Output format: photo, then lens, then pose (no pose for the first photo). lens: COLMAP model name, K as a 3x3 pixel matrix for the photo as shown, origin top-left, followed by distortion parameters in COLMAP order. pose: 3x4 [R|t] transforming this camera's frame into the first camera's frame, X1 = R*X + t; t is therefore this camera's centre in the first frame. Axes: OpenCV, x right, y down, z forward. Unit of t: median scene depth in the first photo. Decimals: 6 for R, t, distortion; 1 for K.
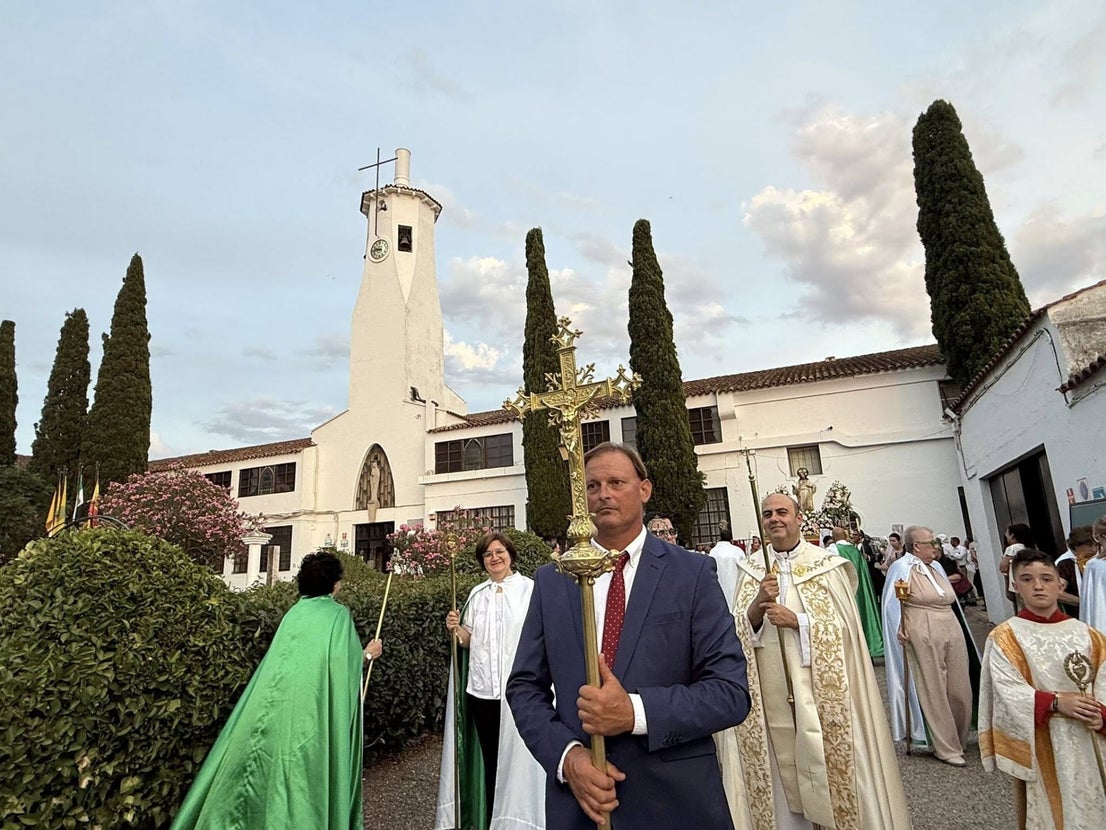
lens RADIAL K [[698.1, 0, 543.4], [0, 698.1, 409.2], [0, 0, 1]] dist [0.010643, 0.002943]
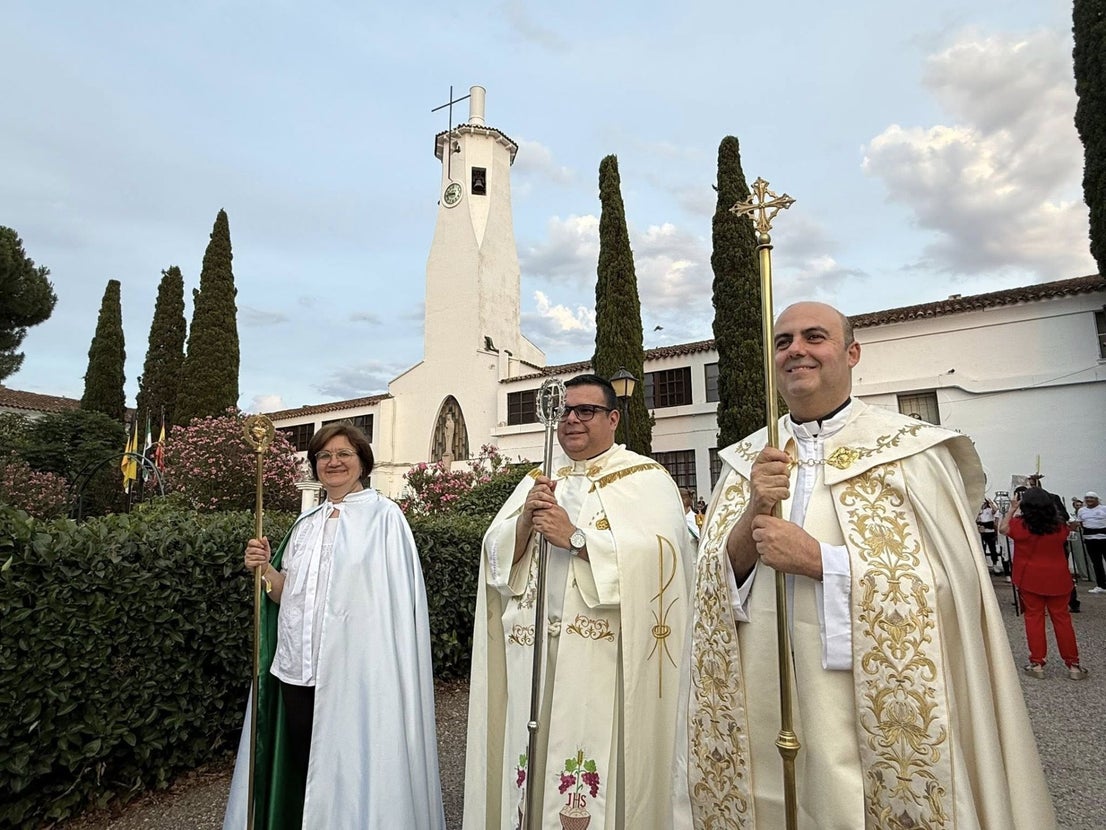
lens RADIAL K [[688.8, 0, 539.9], [0, 688.8, 420.4], [0, 0, 1]] dist [0.023873, -0.001106]
pose [[0.988783, 0.004046, -0.149302, 0.028689], [0.005969, 0.997764, 0.066572, 0.020879], [0.149238, -0.066716, 0.986548, 0.063738]]
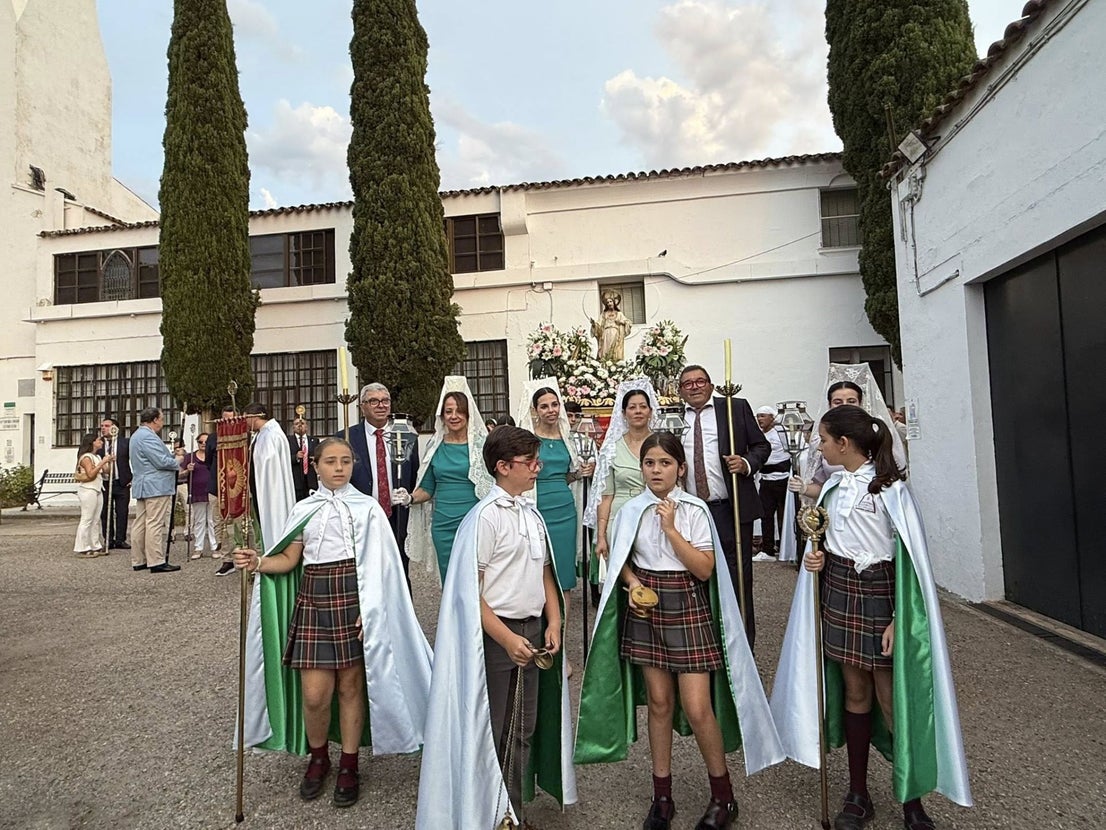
lens RADIAL K [[685.4, 0, 553.0], [0, 685.4, 415.0], [0, 0, 1]] dist [0.000280, 0.000721]
pose [[0.972891, 0.026070, 0.229790, 0.124538], [-0.062899, 0.985998, 0.154439, 0.061940], [-0.222546, -0.164706, 0.960909, 0.288330]]
